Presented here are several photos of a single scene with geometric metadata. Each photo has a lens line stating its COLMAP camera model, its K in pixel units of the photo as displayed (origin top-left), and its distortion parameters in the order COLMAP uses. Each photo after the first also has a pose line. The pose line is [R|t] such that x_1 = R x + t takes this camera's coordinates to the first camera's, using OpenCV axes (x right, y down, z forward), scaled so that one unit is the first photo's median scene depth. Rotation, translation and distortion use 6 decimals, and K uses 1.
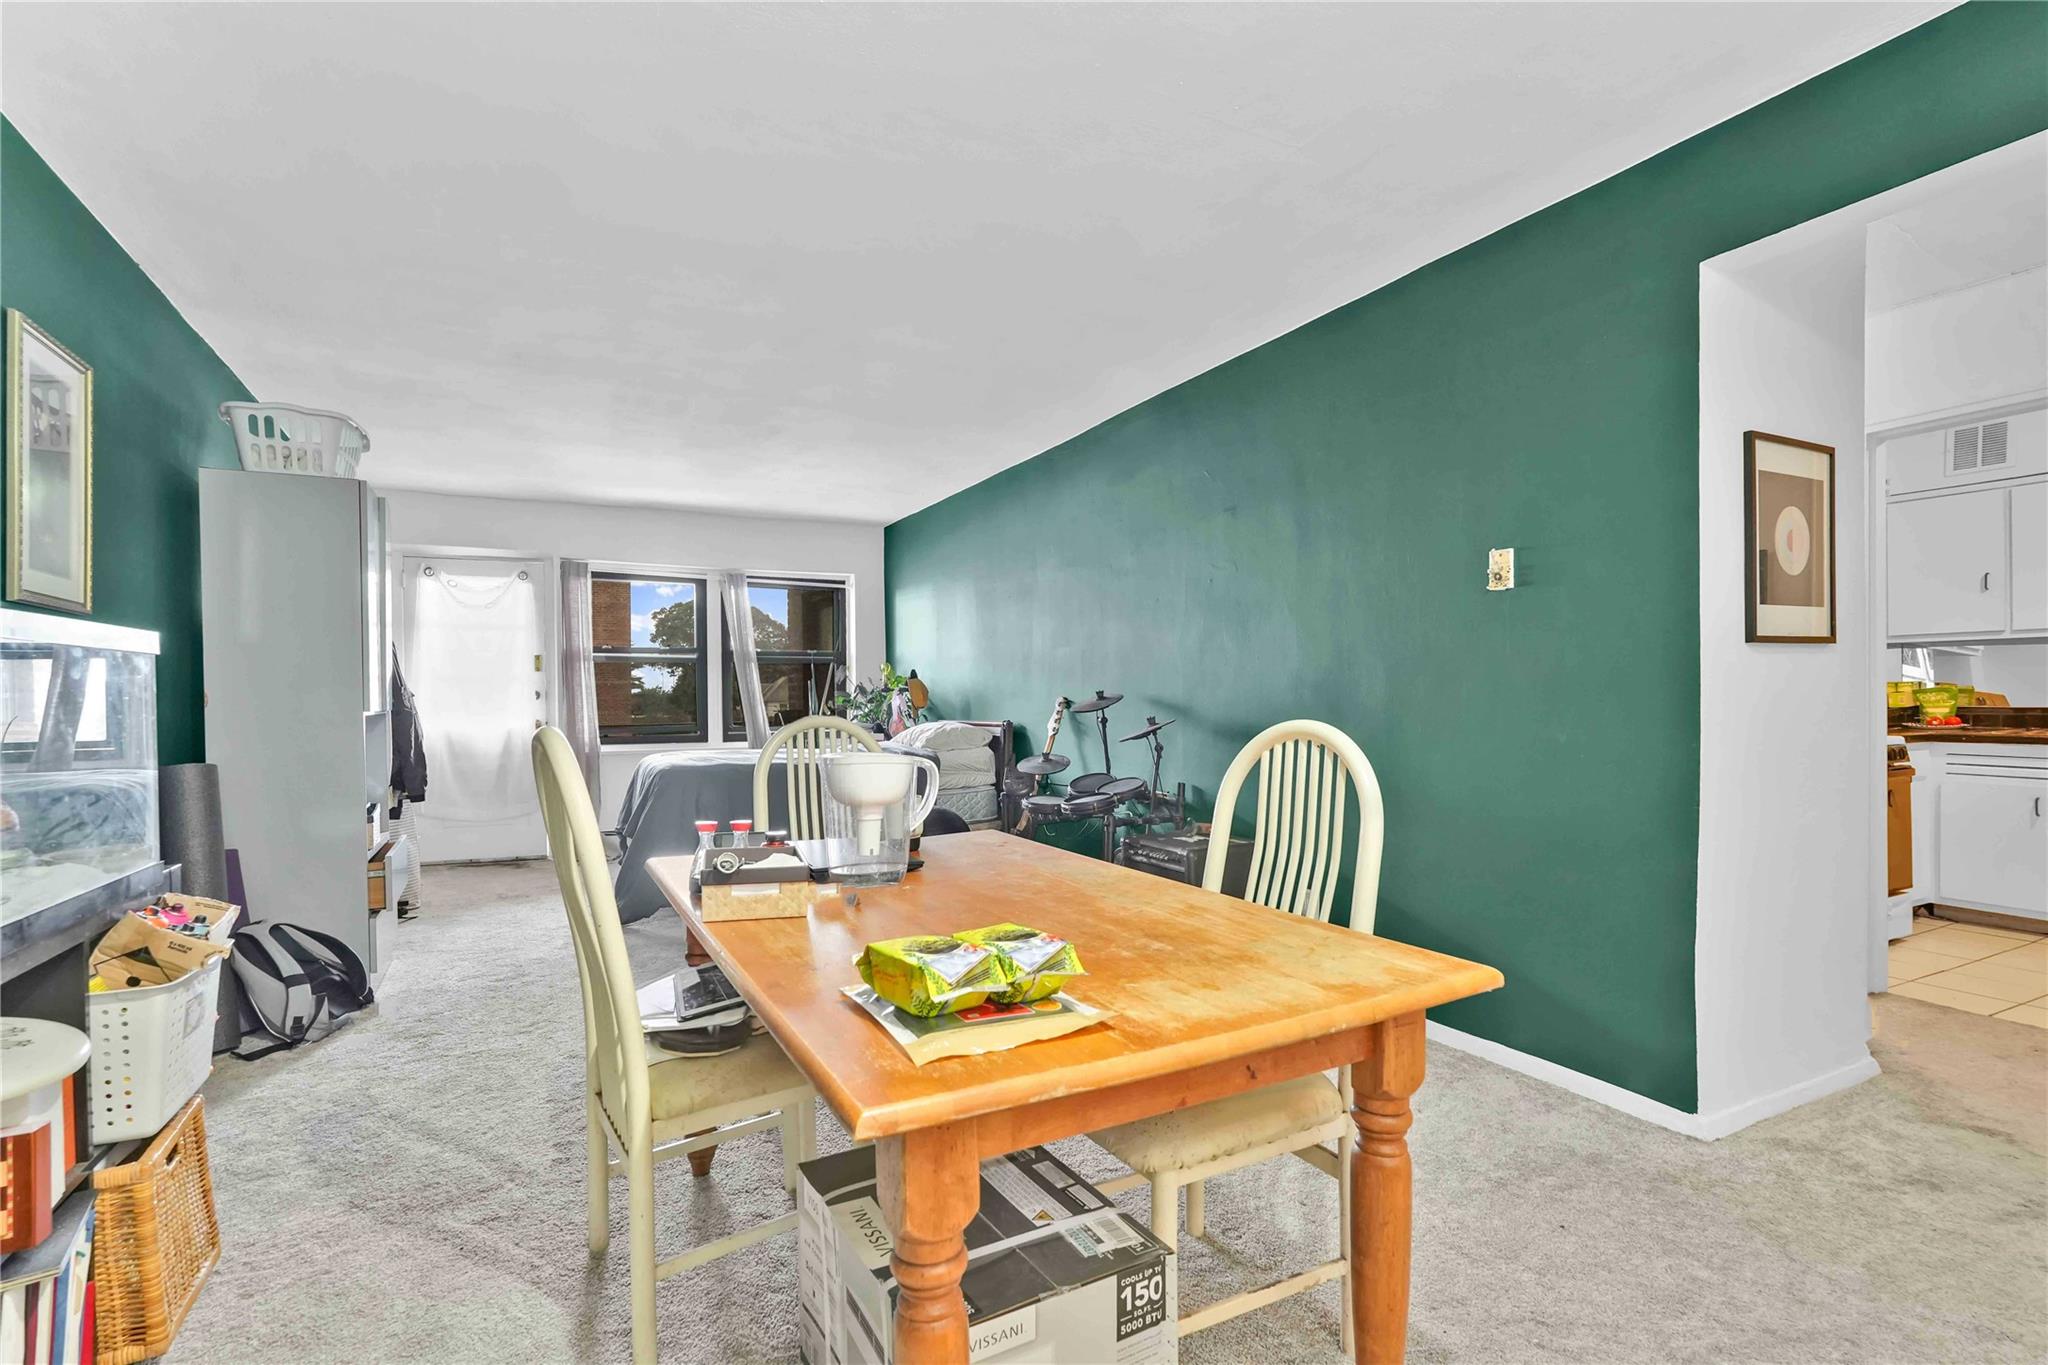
lens RADIAL K [[925.1, 0, 1024.6], [0, 925.1, 704.3], [0, 0, 1]] dist [-0.000426, 0.000531]
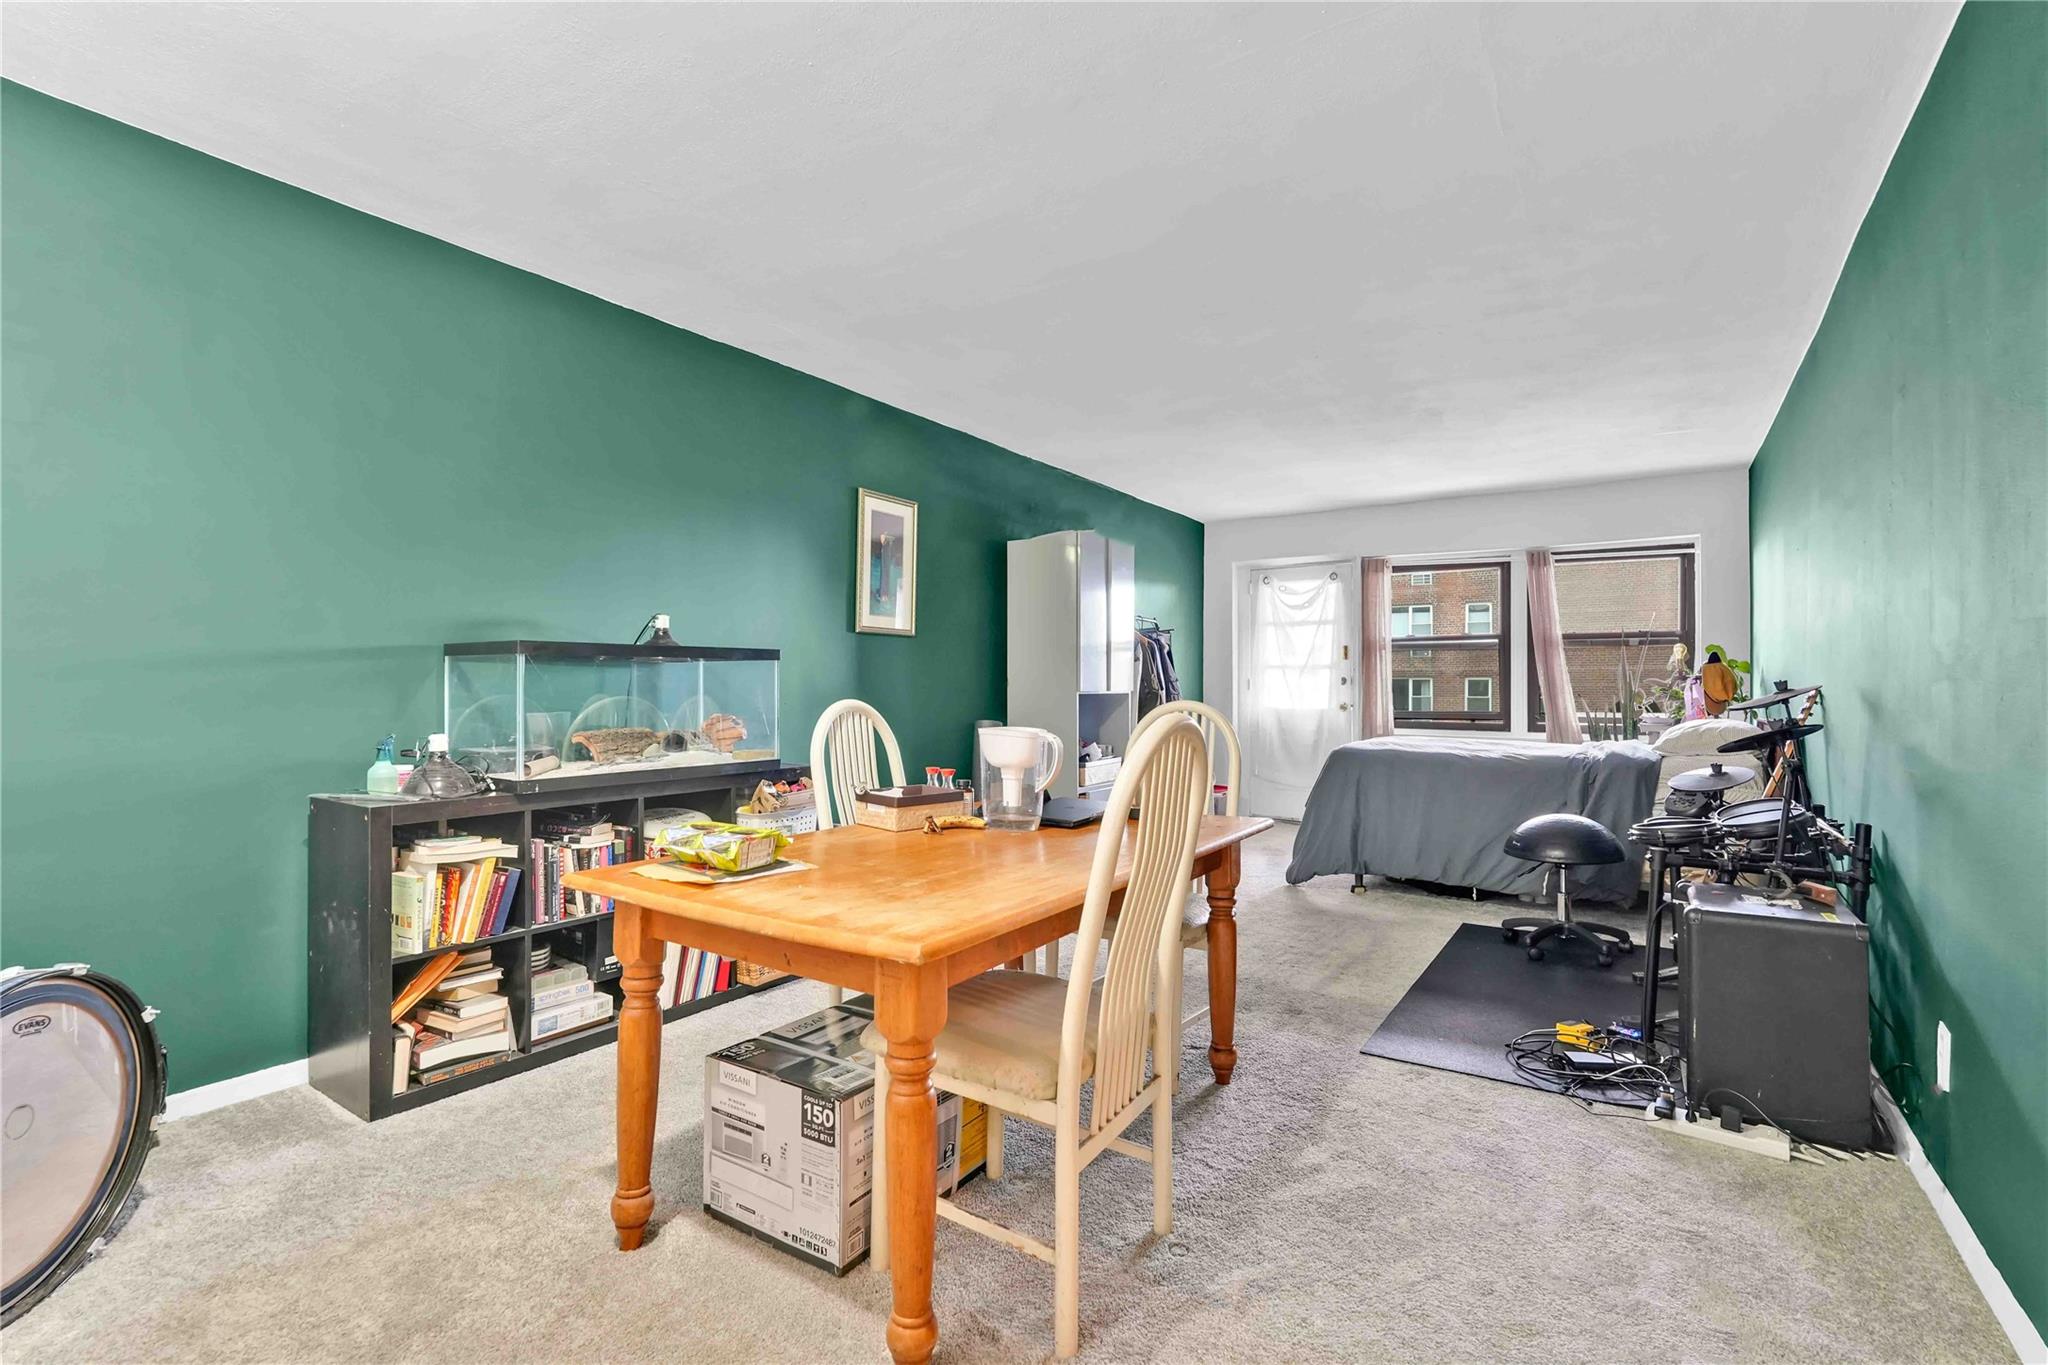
lens RADIAL K [[925.1, 0, 1024.6], [0, 925.1, 704.3], [0, 0, 1]] dist [-0.000426, 0.000531]
pose [[0.485538, 0.027022, -0.873798, 0.277855], [-0.014196, 0.999634, 0.023025, -0.002189], [0.874100, 0.001225, 0.485744, 0.113473]]
